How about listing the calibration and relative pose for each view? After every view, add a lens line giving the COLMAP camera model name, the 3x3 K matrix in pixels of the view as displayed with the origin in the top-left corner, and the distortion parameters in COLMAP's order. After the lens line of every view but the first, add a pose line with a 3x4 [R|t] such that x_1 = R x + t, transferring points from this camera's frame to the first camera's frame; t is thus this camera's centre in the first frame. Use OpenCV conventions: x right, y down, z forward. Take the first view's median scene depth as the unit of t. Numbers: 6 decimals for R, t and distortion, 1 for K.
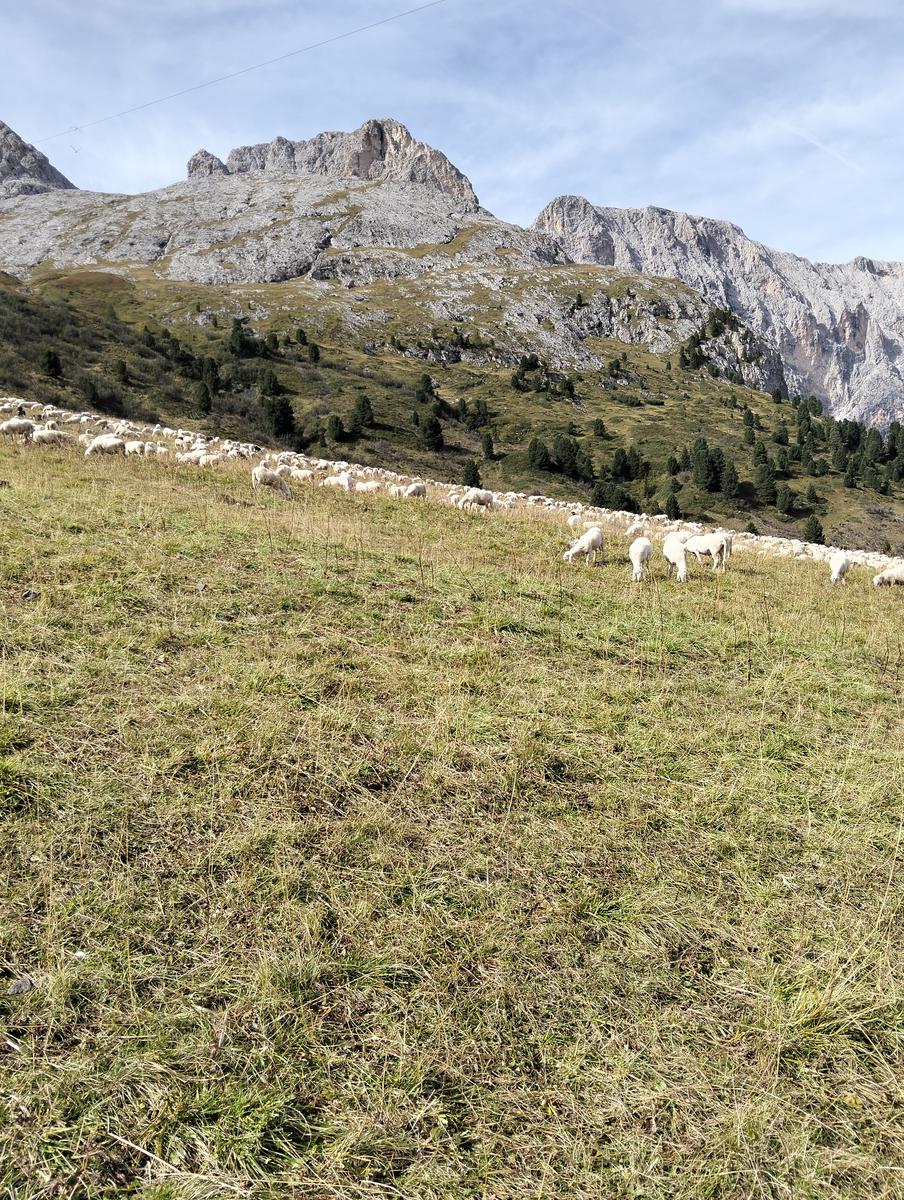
lens RADIAL K [[1074.5, 0, 452.0], [0, 1074.5, 600.0], [0, 0, 1]] dist [0.139085, -0.165462]
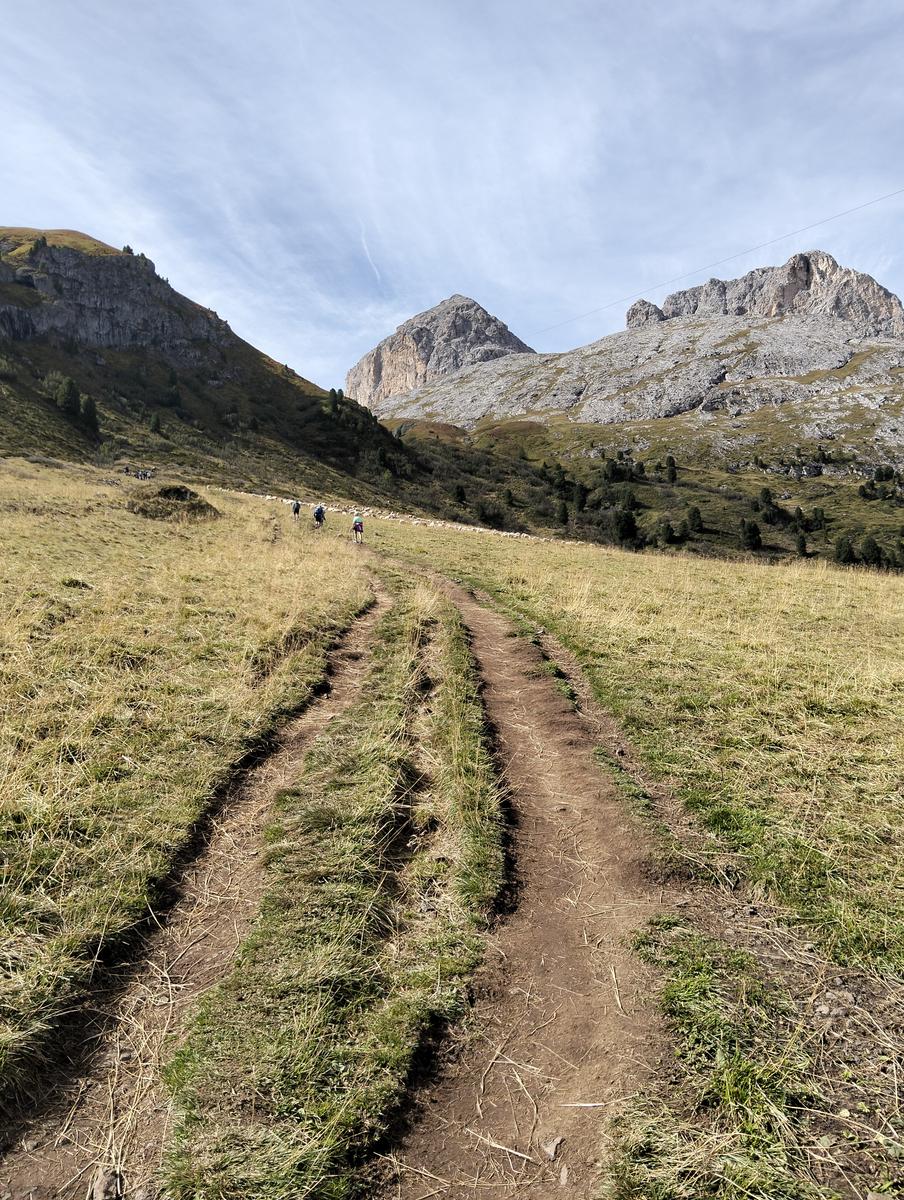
lens RADIAL K [[1074.5, 0, 452.0], [0, 1074.5, 600.0], [0, 0, 1]] dist [0.139085, -0.165462]
pose [[0.919692, 0.005437, -0.392602, 0.083656], [-0.048011, 0.993958, -0.098701, 0.030165], [0.389694, 0.109624, 0.914397, -0.134565]]
